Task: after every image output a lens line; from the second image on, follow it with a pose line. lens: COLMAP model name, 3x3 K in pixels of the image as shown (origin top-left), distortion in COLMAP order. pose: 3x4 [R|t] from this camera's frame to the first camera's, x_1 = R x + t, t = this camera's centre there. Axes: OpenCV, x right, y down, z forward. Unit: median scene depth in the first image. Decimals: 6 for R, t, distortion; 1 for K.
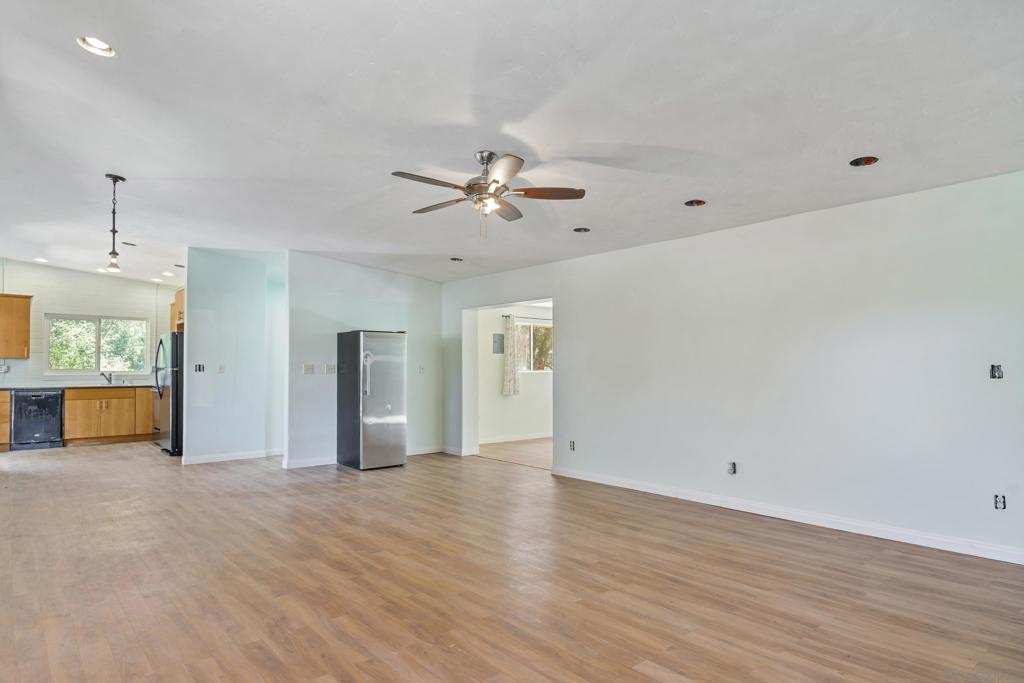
lens RADIAL K [[576.4, 0, 515.1], [0, 576.4, 352.8], [0, 0, 1]] dist [-0.001711, 0.000002]
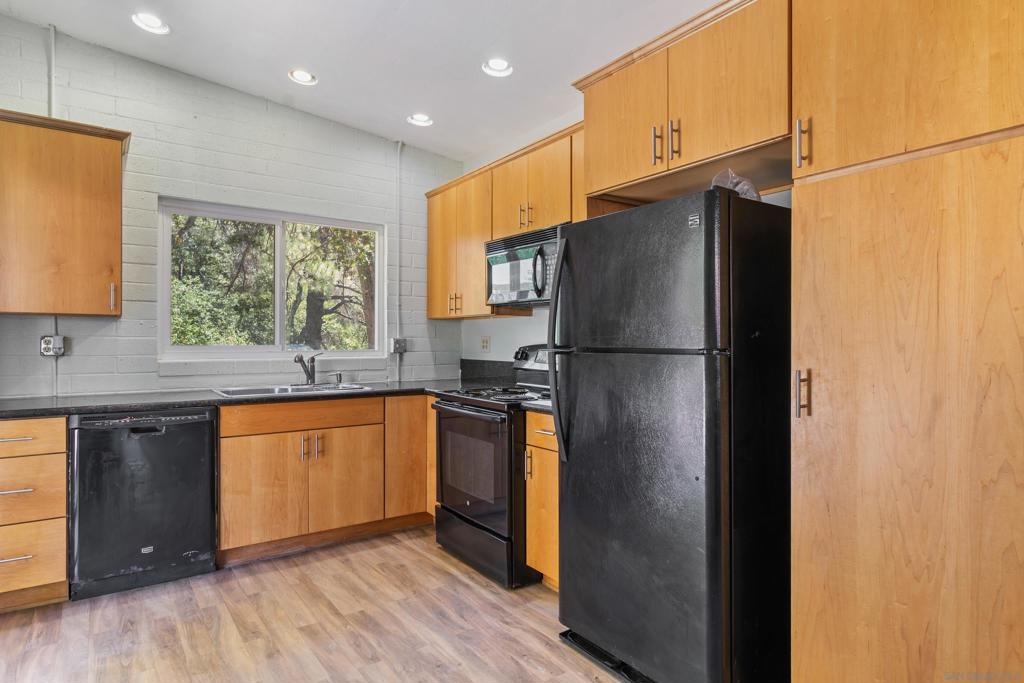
lens RADIAL K [[574.6, 0, 518.9], [0, 574.6, 336.4], [0, 0, 1]] dist [-0.001023, 0.000356]
pose [[0.995876, 0.004065, -0.090631, -0.566355], [-0.002549, 0.999855, 0.016831, 0.015600], [0.090686, -0.016531, 0.995742, 0.667468]]
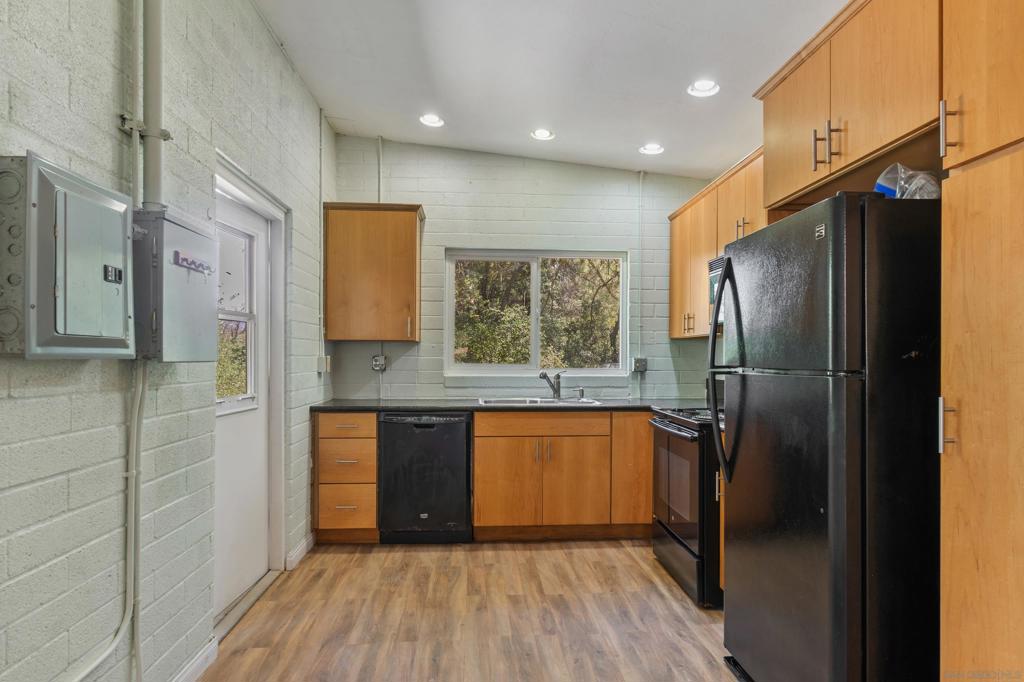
lens RADIAL K [[576.4, 0, 515.1], [0, 576.4, 352.3], [0, 0, 1]] dist [-0.001711, 0.000002]
pose [[0.798198, -0.000371, -0.602395, -0.491038], [0.007977, 0.999919, 0.009955, 0.014712], [0.602342, -0.012751, 0.798136, 0.664885]]
